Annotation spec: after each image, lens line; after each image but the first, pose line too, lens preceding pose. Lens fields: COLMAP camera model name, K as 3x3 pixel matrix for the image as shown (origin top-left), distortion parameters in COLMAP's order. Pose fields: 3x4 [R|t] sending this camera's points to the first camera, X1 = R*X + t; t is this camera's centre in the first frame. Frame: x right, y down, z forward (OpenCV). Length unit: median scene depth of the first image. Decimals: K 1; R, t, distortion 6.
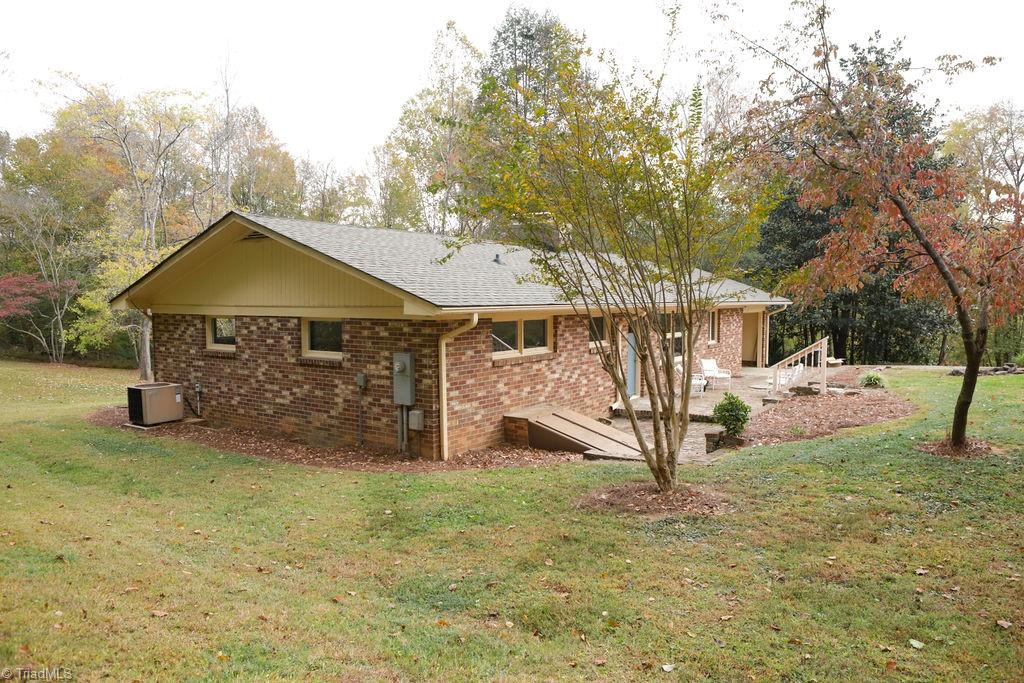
lens RADIAL K [[711.6, 0, 512.0], [0, 711.6, 341.5], [0, 0, 1]] dist [-0.109492, 0.089837]
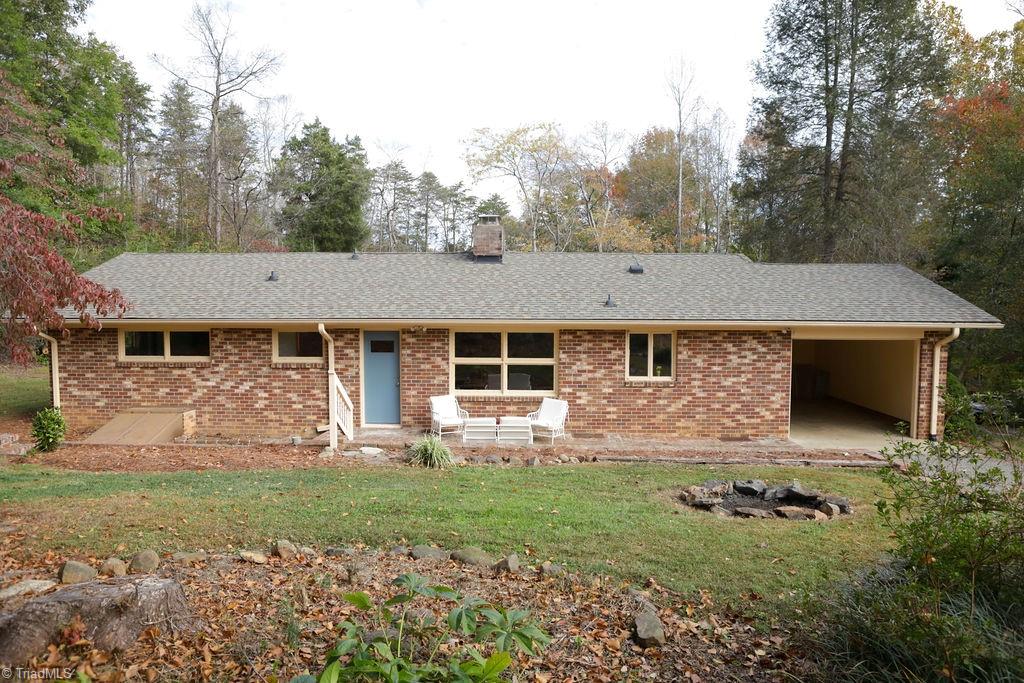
lens RADIAL K [[711.6, 0, 512.0], [0, 711.6, 341.5], [0, 0, 1]] dist [-0.109492, 0.089837]
pose [[0.557066, 0.059652, -0.828323, 1.248285], [-0.056477, 0.997829, 0.033878, -0.081461], [0.828546, 0.027909, 0.559225, 0.809974]]
